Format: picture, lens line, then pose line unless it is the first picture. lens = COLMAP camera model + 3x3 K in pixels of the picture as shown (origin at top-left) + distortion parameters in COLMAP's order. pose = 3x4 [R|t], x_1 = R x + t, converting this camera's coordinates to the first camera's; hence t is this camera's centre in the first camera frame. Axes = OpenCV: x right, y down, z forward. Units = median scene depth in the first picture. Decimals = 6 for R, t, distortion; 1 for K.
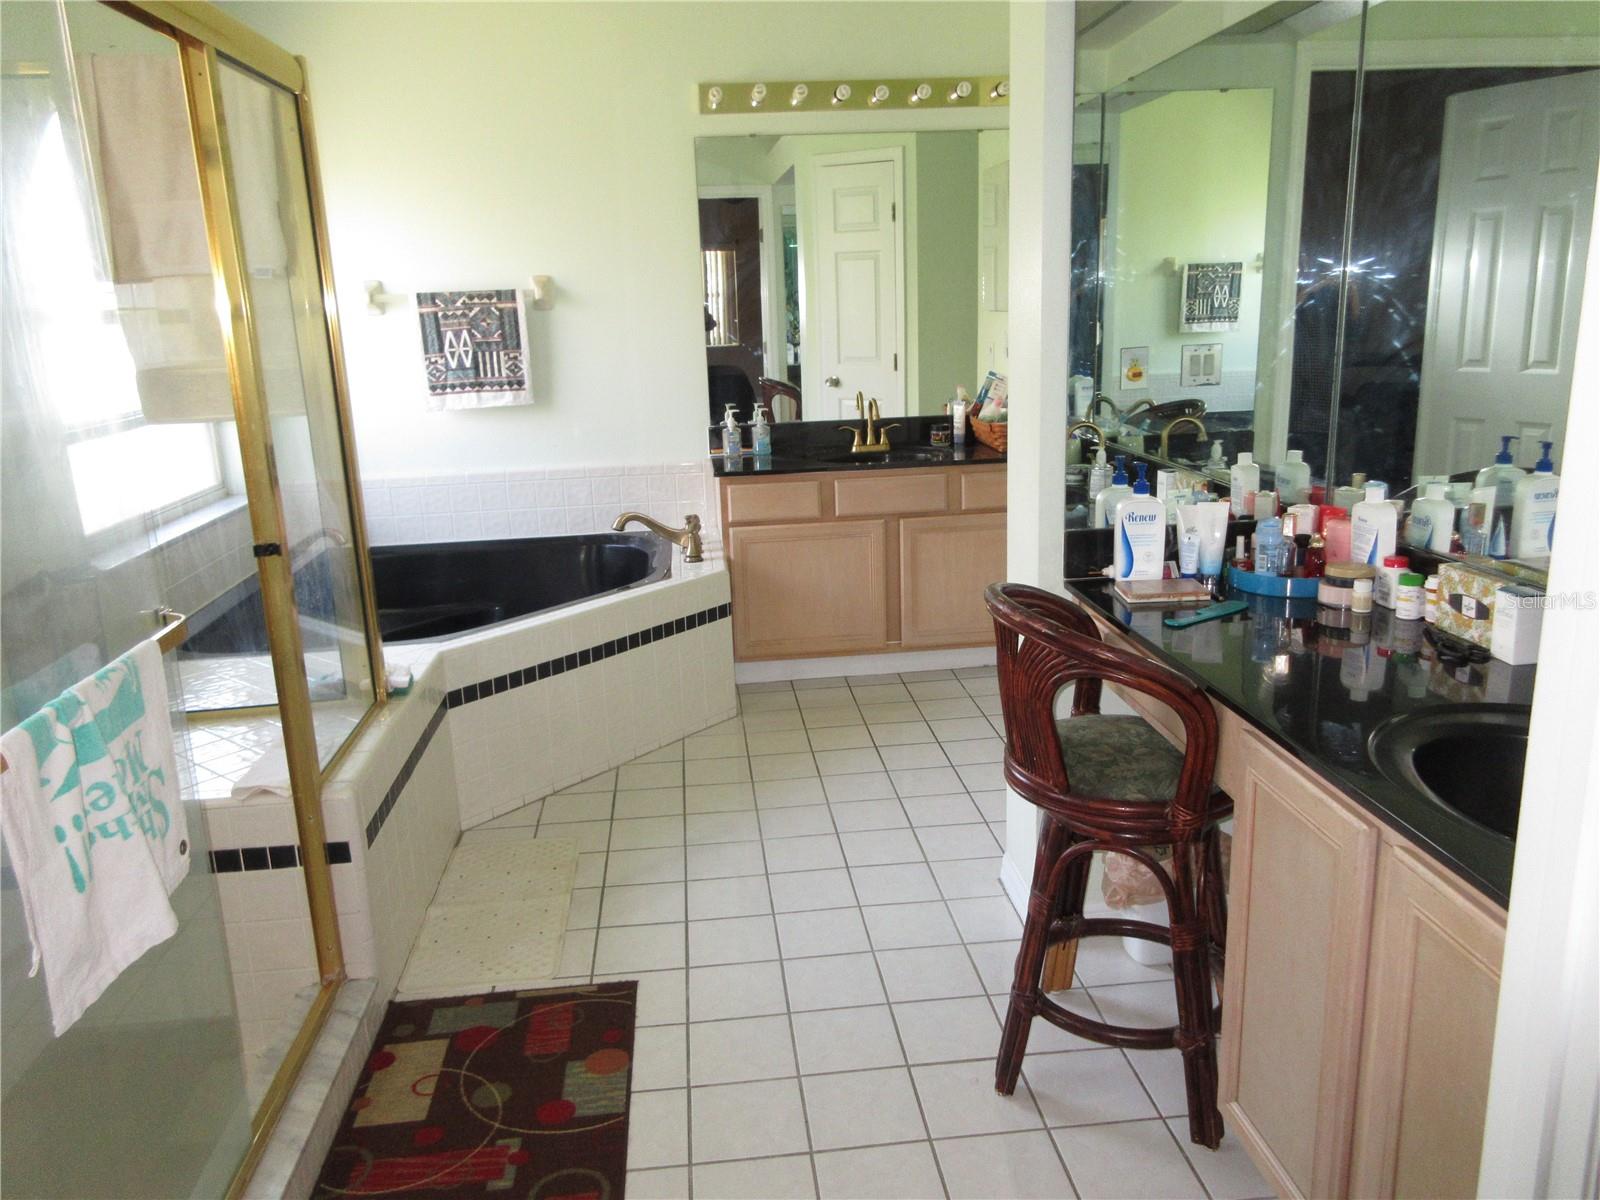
lens RADIAL K [[1205.3, 0, 796.6], [0, 1205.3, 601.4], [0, 0, 1]] dist [0.028519, -0.007998]
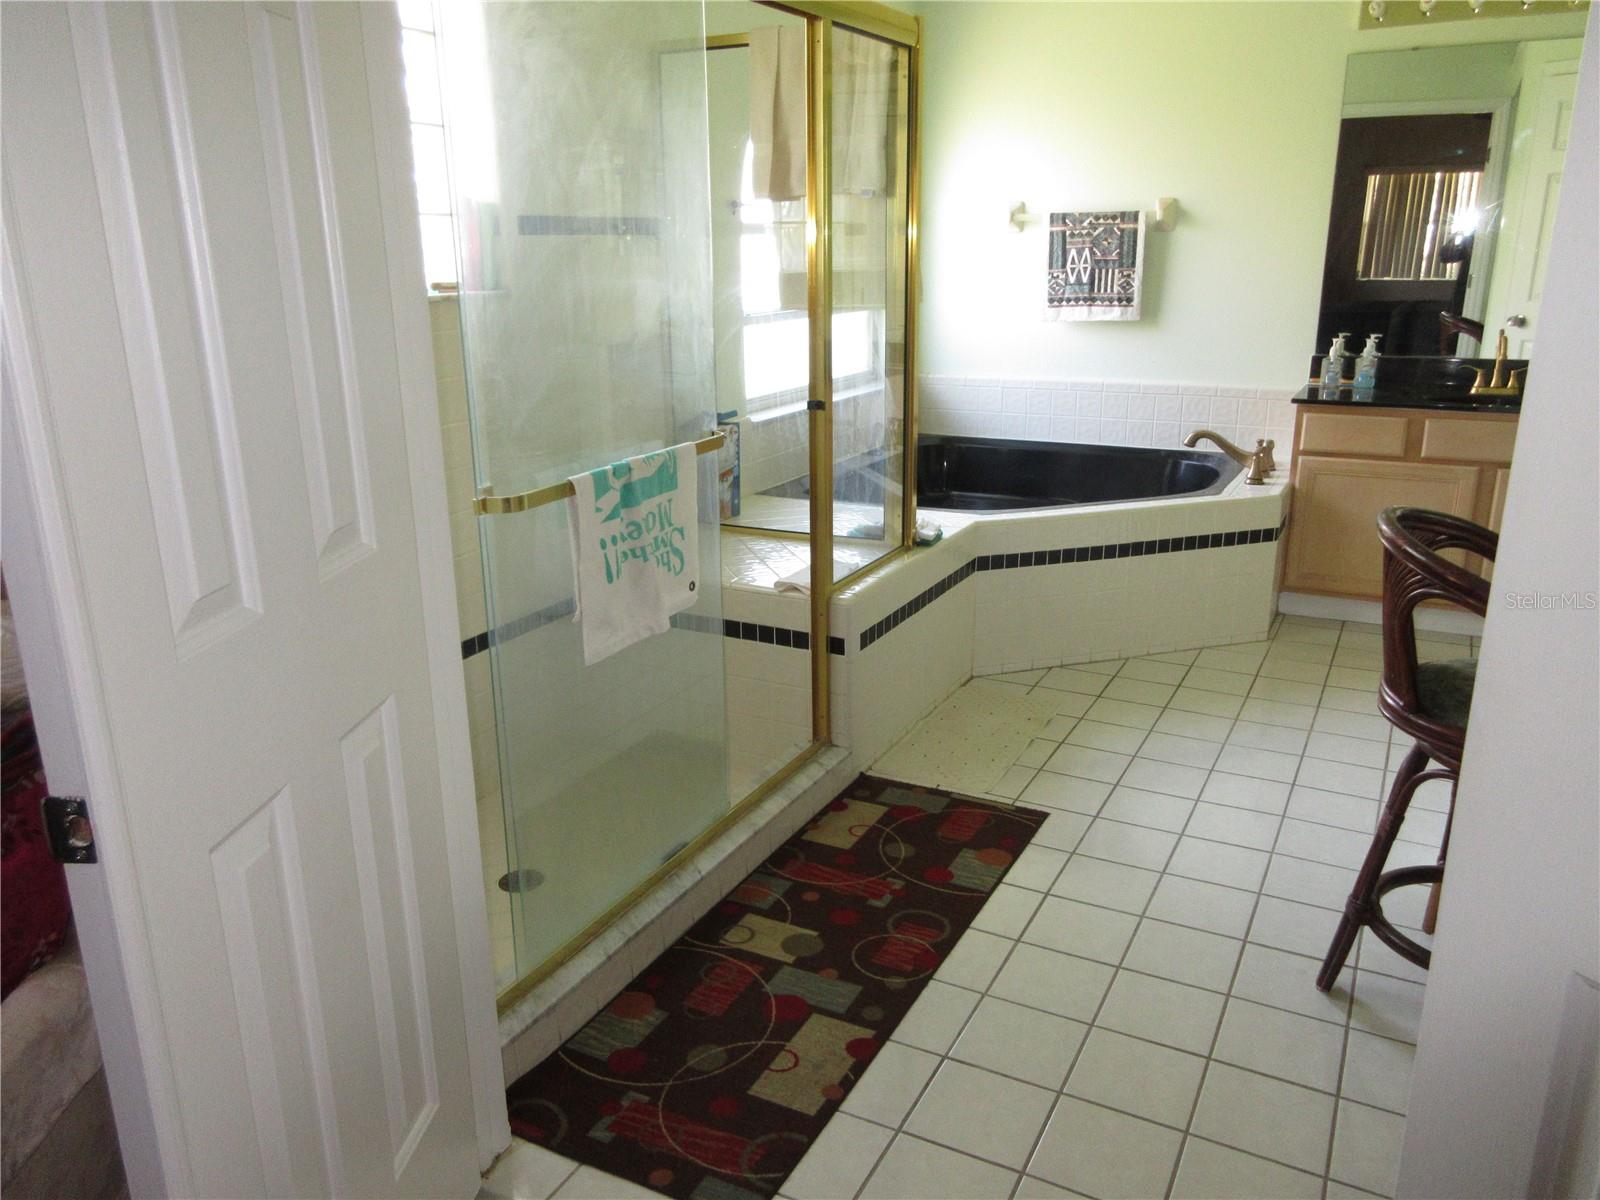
lens RADIAL K [[1205.3, 0, 804.8], [0, 1205.3, 600.0], [0, 0, 1]] dist [0.028519, -0.007998]
pose [[0.836032, 0.183422, -0.517113, 0.176366], [-0.154171, 0.983028, 0.099431, 0.024384], [0.526575, -0.003404, 0.850122, -0.084392]]
